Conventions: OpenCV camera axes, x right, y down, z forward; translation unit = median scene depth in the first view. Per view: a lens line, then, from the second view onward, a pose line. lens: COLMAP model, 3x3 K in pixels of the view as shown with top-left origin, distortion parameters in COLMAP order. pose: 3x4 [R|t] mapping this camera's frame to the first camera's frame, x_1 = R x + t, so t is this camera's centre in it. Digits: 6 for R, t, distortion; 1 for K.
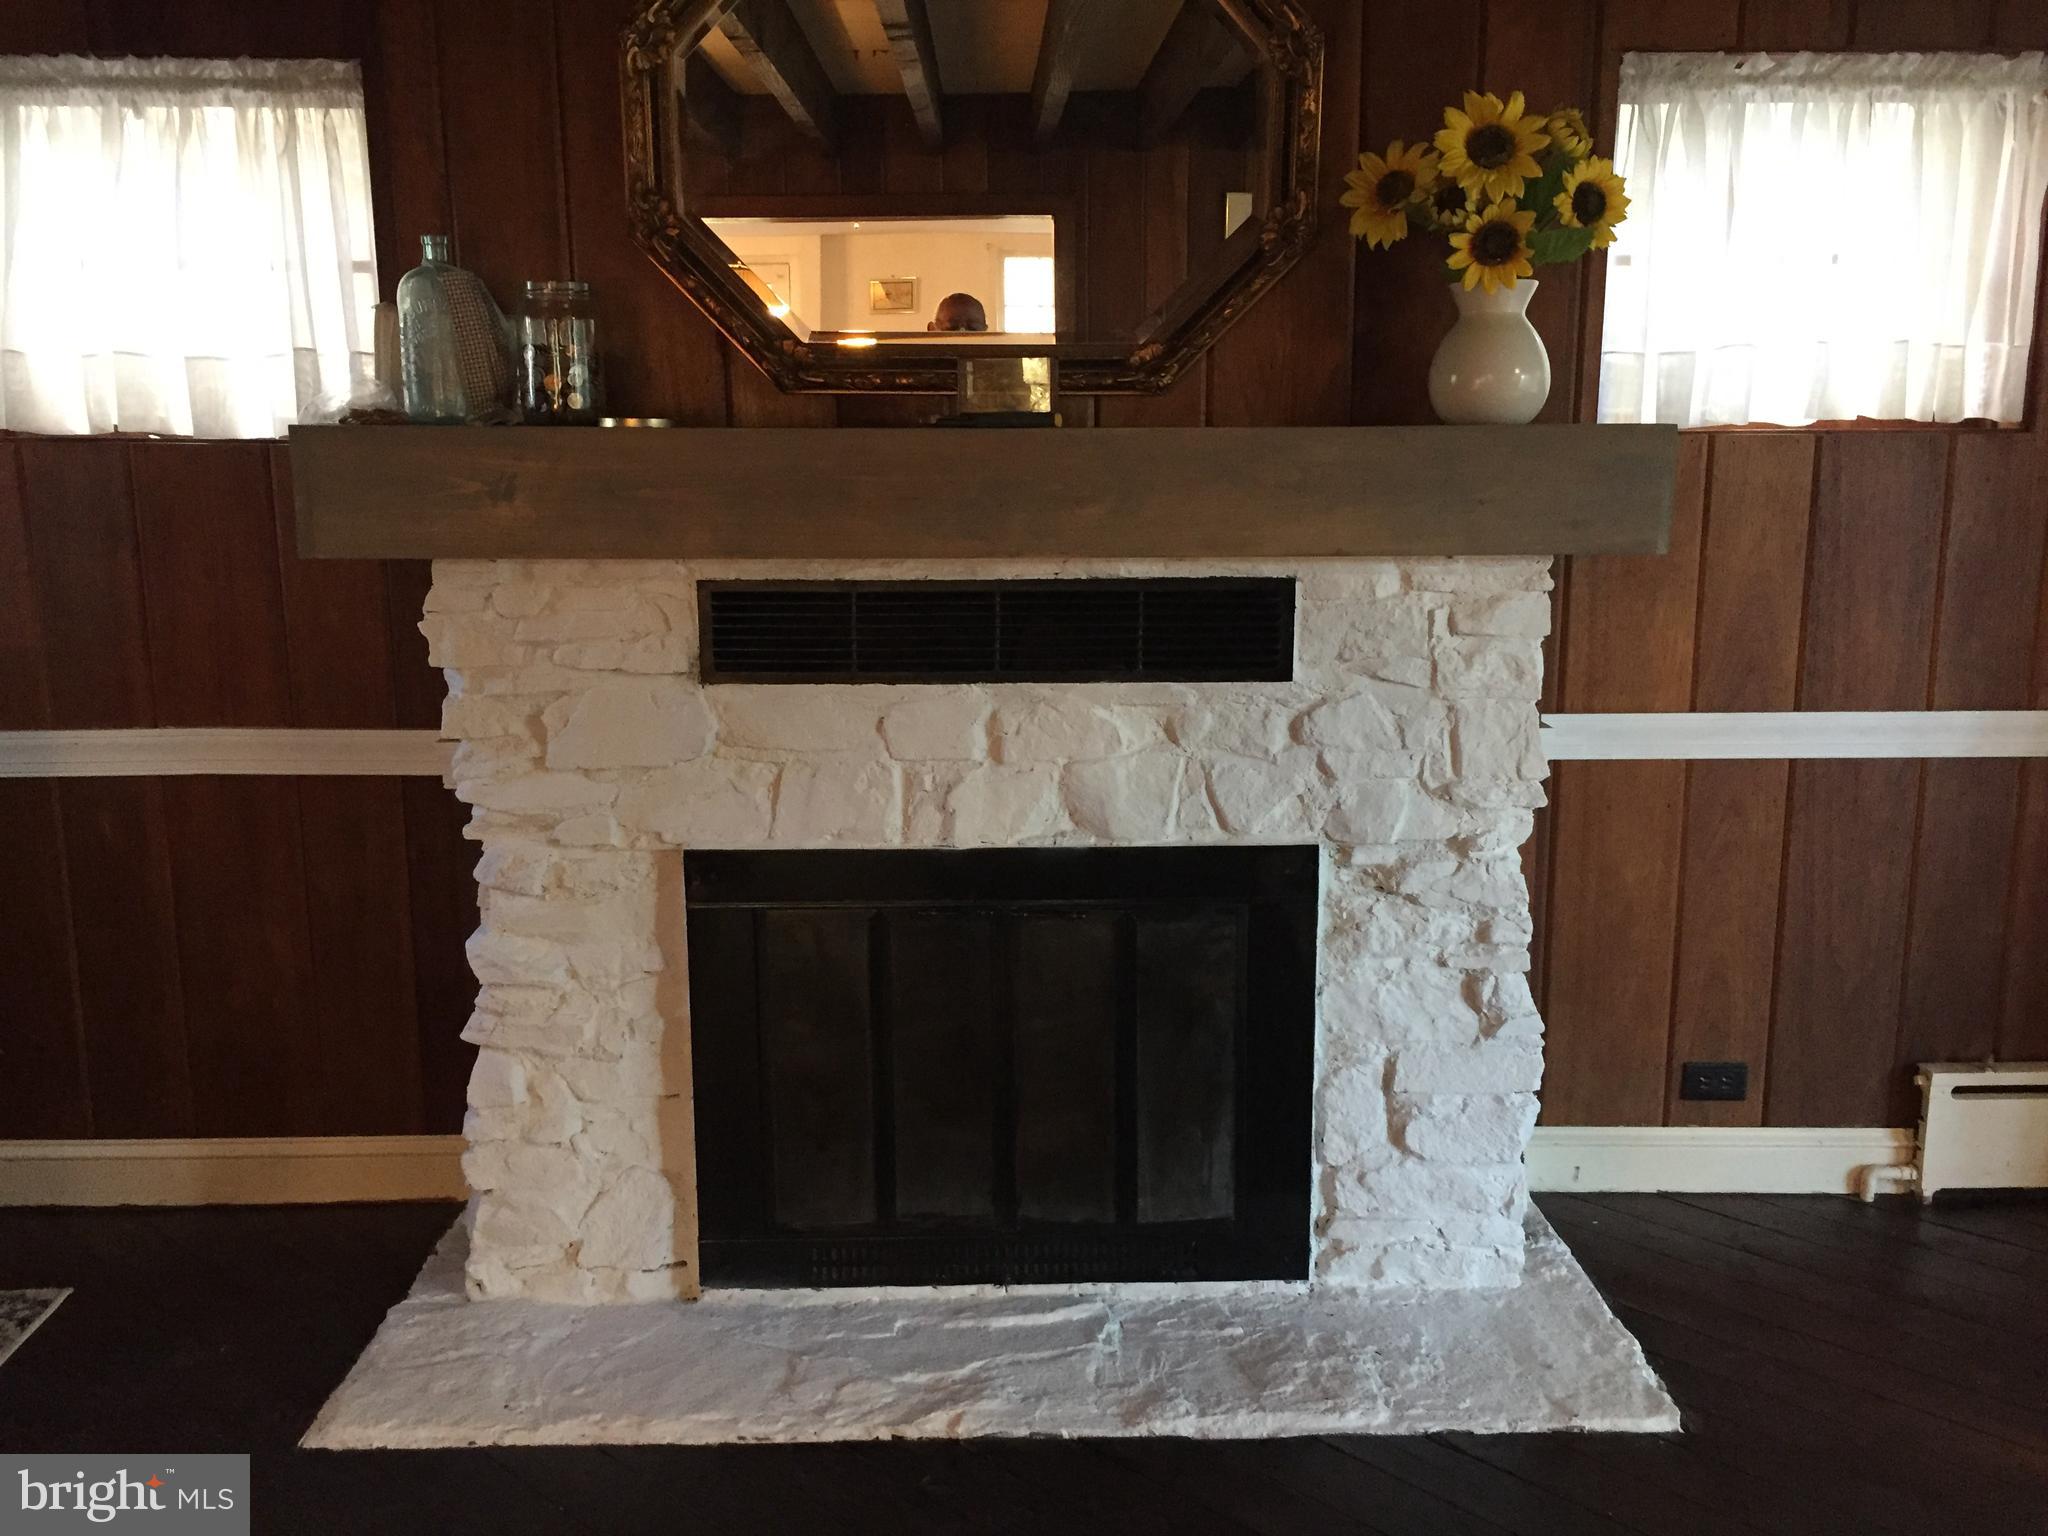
lens RADIAL K [[1738.6, 0, 1025.3], [0, 1738.6, 773.0], [0, 0, 1]] dist [0.074321, -0.084904]
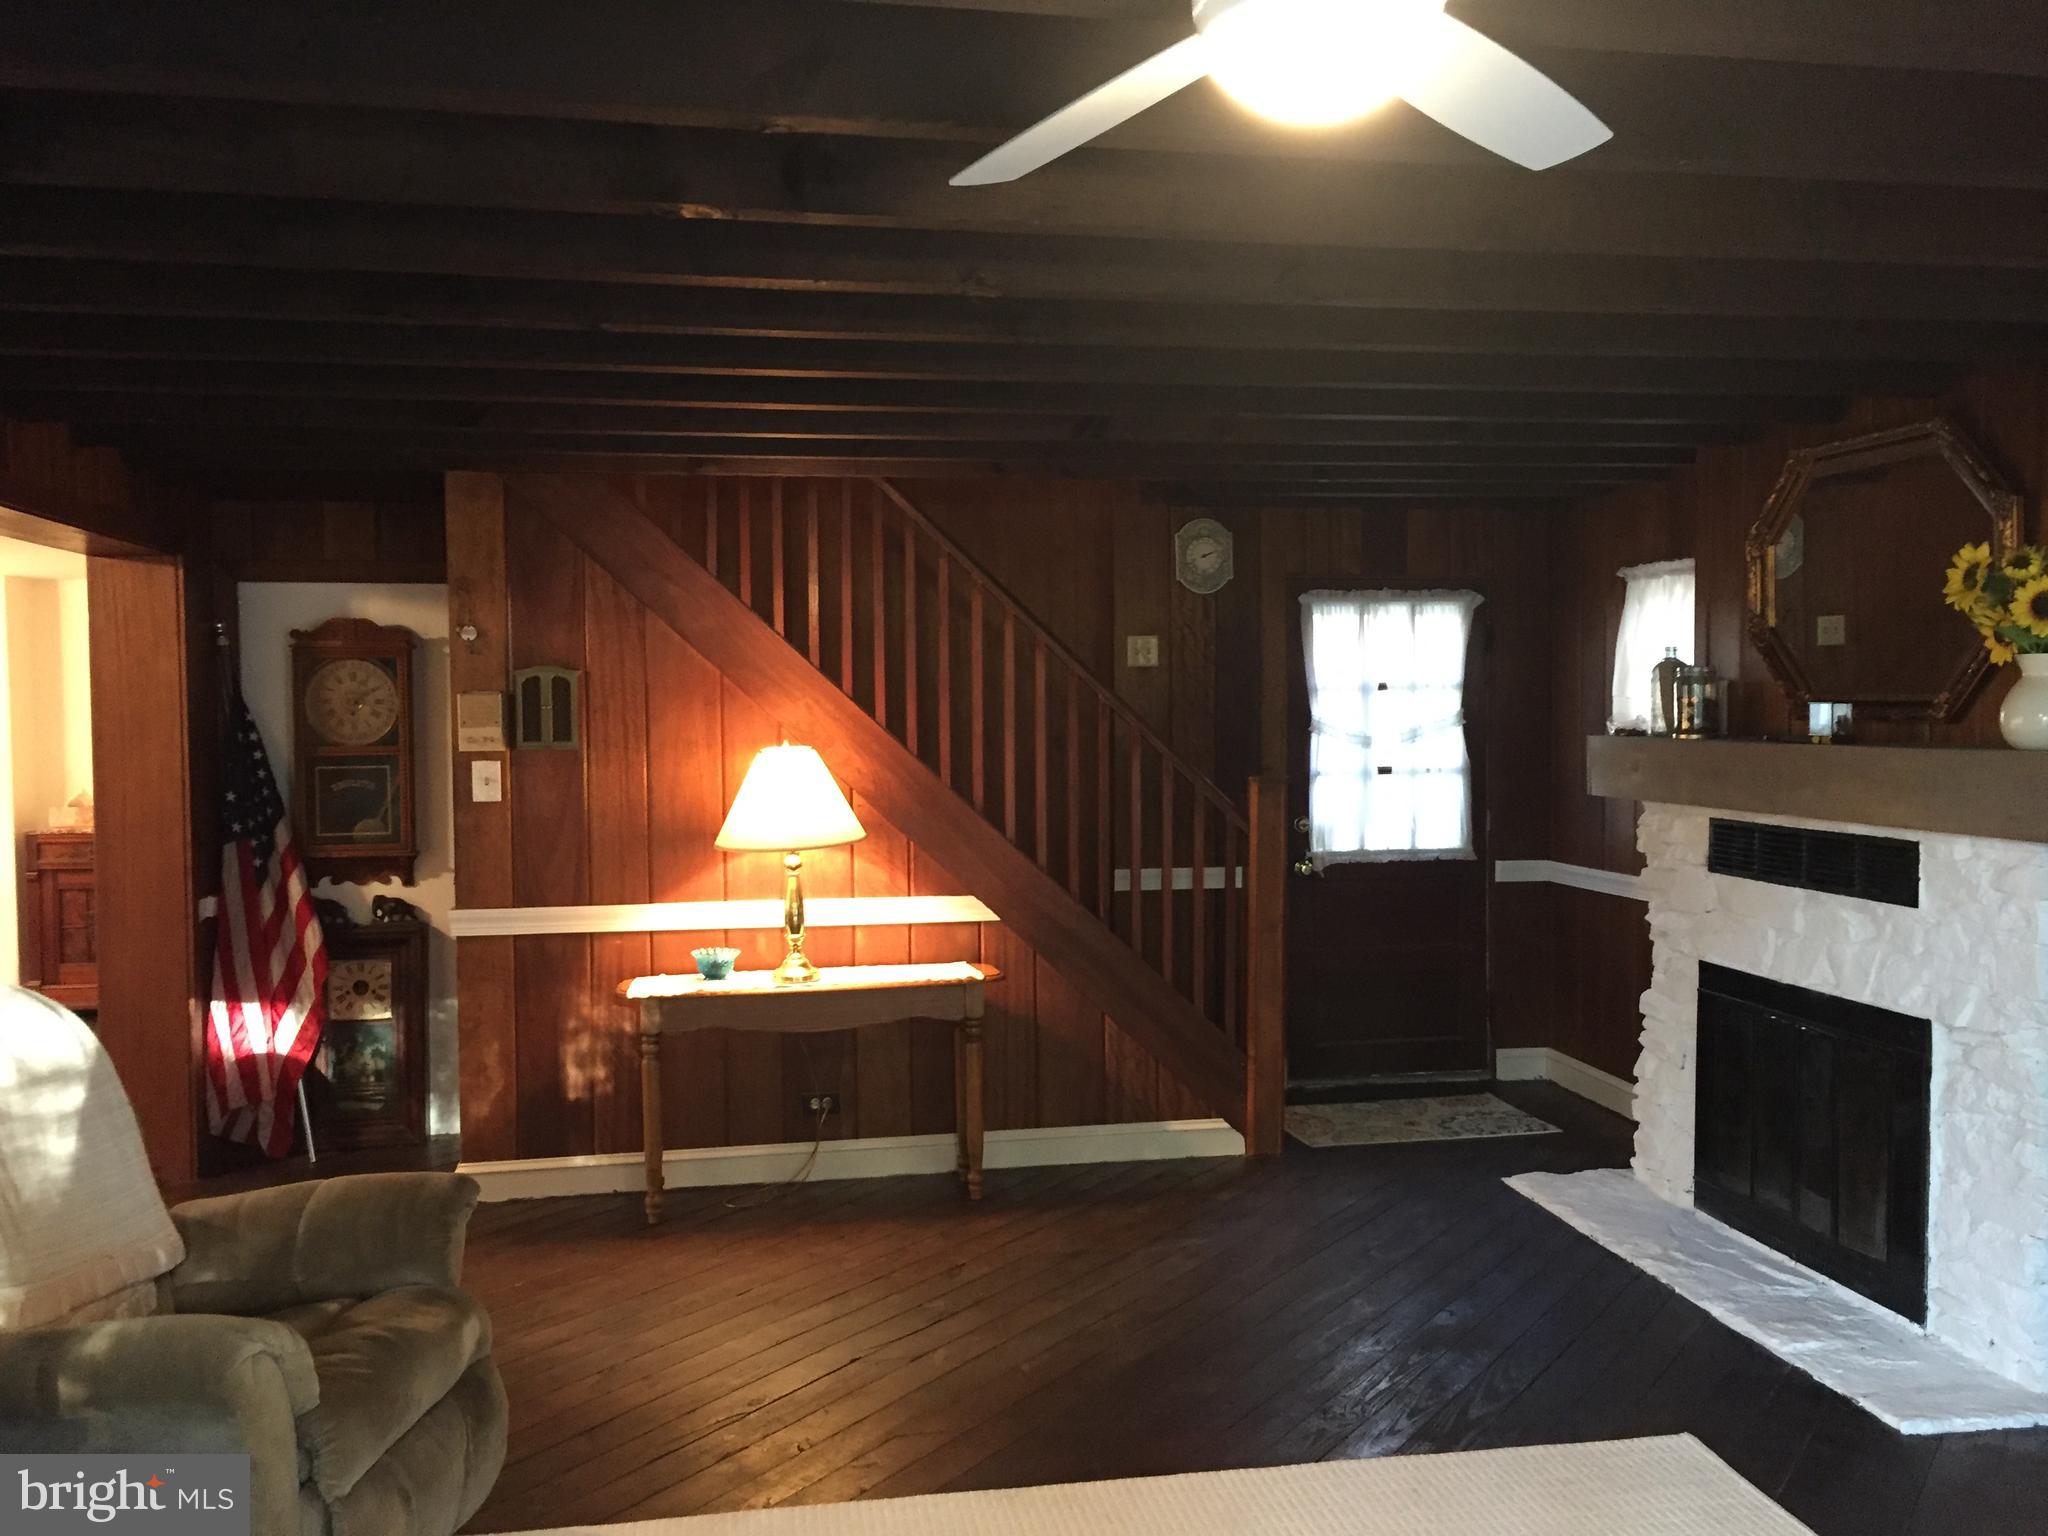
lens RADIAL K [[1738.6, 0, 1025.3], [0, 1738.6, 773.0], [0, 0, 1]] dist [0.074321, -0.084904]
pose [[0.143020, 0.041574, -0.988846, 1.547643], [-0.183188, 0.982966, 0.014832, -0.048005], [0.972619, 0.179023, 0.148200, -0.020387]]
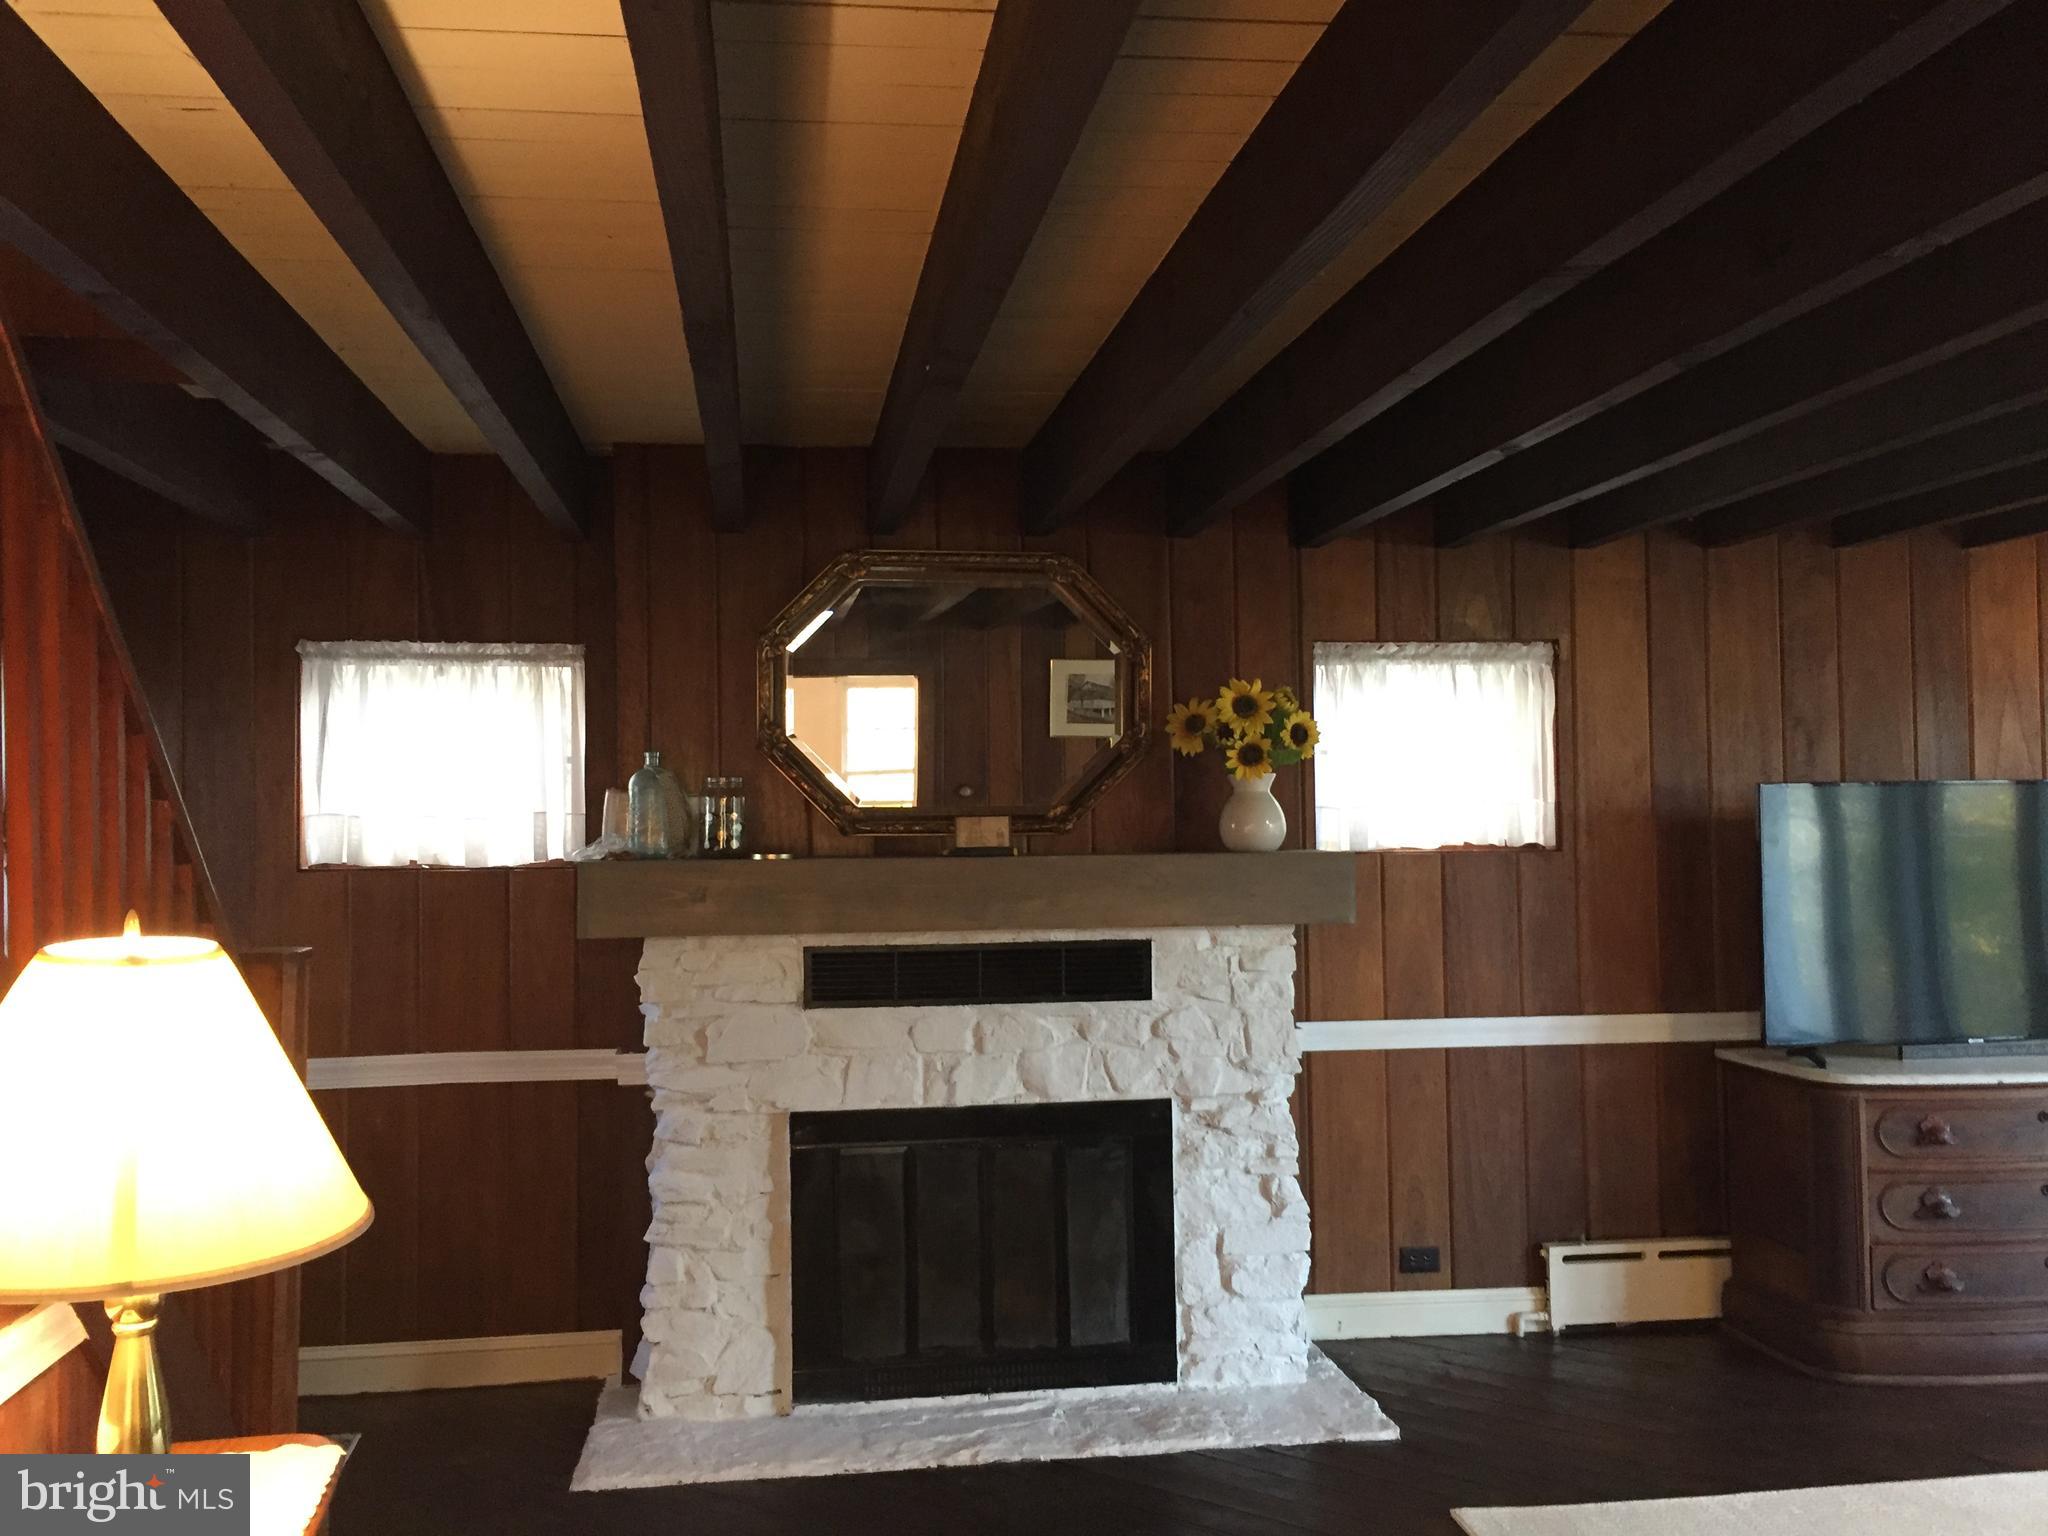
lens RADIAL K [[1738.6, 0, 1025.3], [0, 1738.6, 773.0], [0, 0, 1]] dist [0.074321, -0.084904]
pose [[0.992266, -0.004479, 0.124051, -0.177414], [0.031294, 0.976098, -0.215068, 0.091705], [-0.120123, 0.217286, 0.968688, -0.674157]]
